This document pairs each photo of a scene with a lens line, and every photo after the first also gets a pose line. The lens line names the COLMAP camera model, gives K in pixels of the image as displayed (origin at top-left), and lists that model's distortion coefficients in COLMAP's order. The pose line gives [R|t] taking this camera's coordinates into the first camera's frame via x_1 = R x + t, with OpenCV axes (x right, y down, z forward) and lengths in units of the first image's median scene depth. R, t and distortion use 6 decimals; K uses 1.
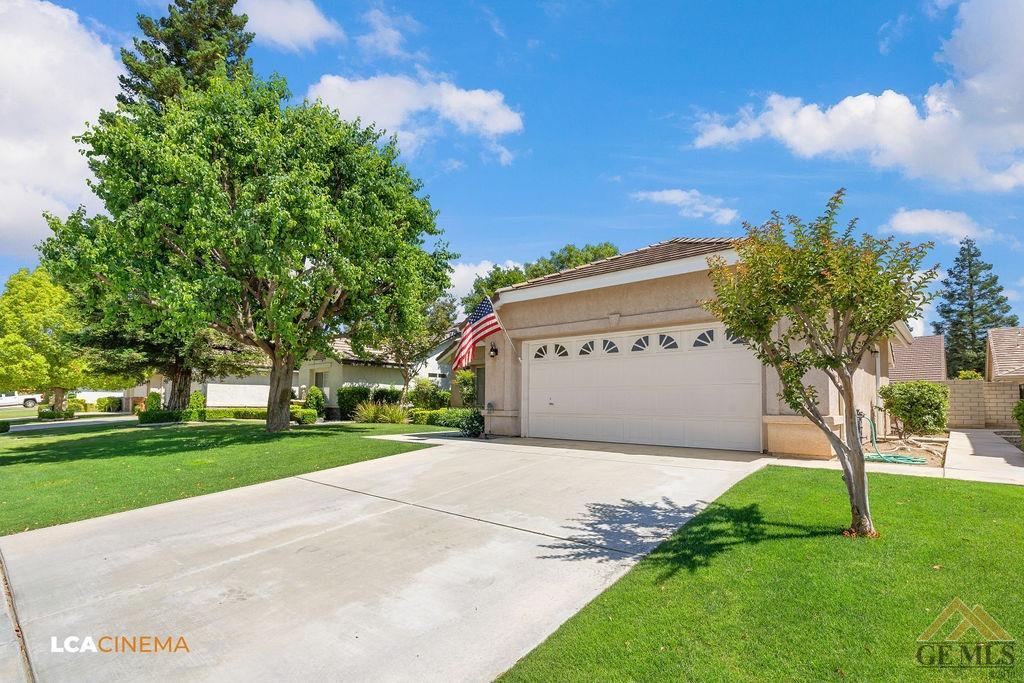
lens RADIAL K [[499.7, 0, 512.1], [0, 499.7, 339.3], [0, 0, 1]] dist [-0.003008, -0.001590]
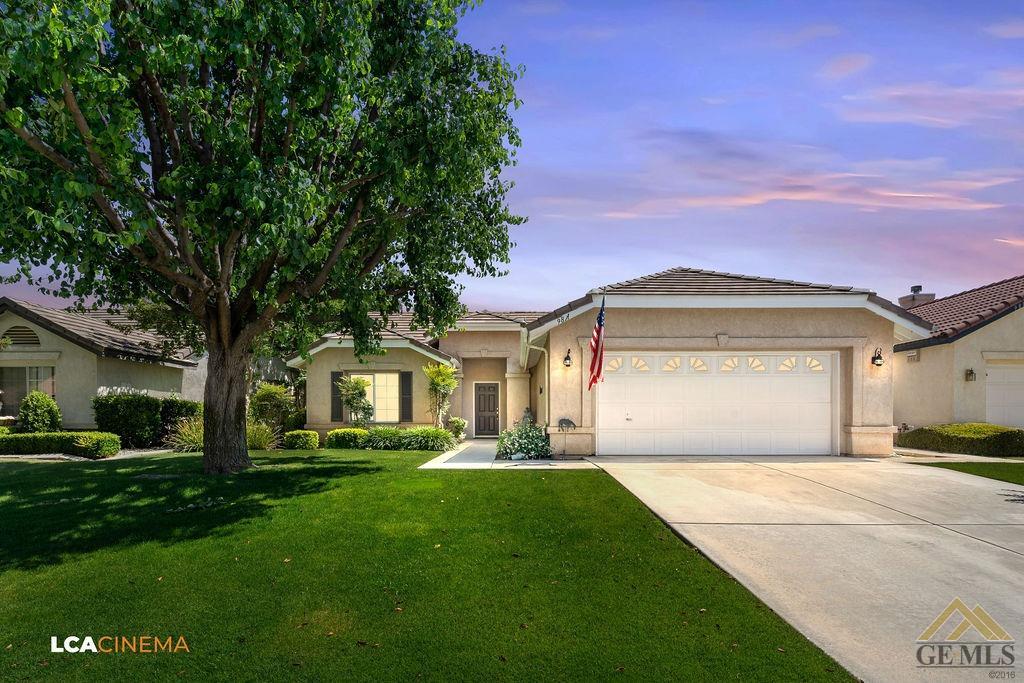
lens RADIAL K [[499.7, 0, 515.8], [0, 499.7, 343.4], [0, 0, 1]] dist [-0.003008, -0.001590]
pose [[0.747501, 0.094730, 0.657472, -0.786707], [-0.079554, 0.995422, -0.052974, 0.057653], [-0.659480, -0.012706, 0.751615, 0.467744]]
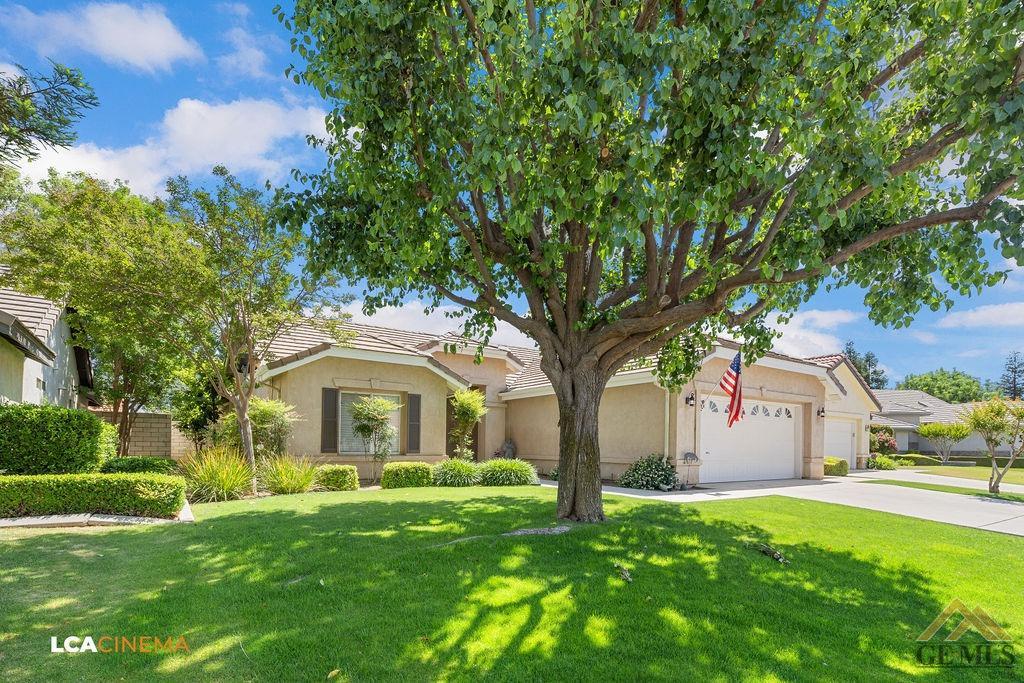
lens RADIAL K [[499.7, 0, 515.5], [0, 499.7, 342.7], [0, 0, 1]] dist [-0.003008, -0.001590]
pose [[0.226155, 0.200809, 0.953168, -1.248819], [-0.129206, 0.976058, -0.174975, 0.153564], [-0.965484, -0.083583, 0.246686, 1.266958]]
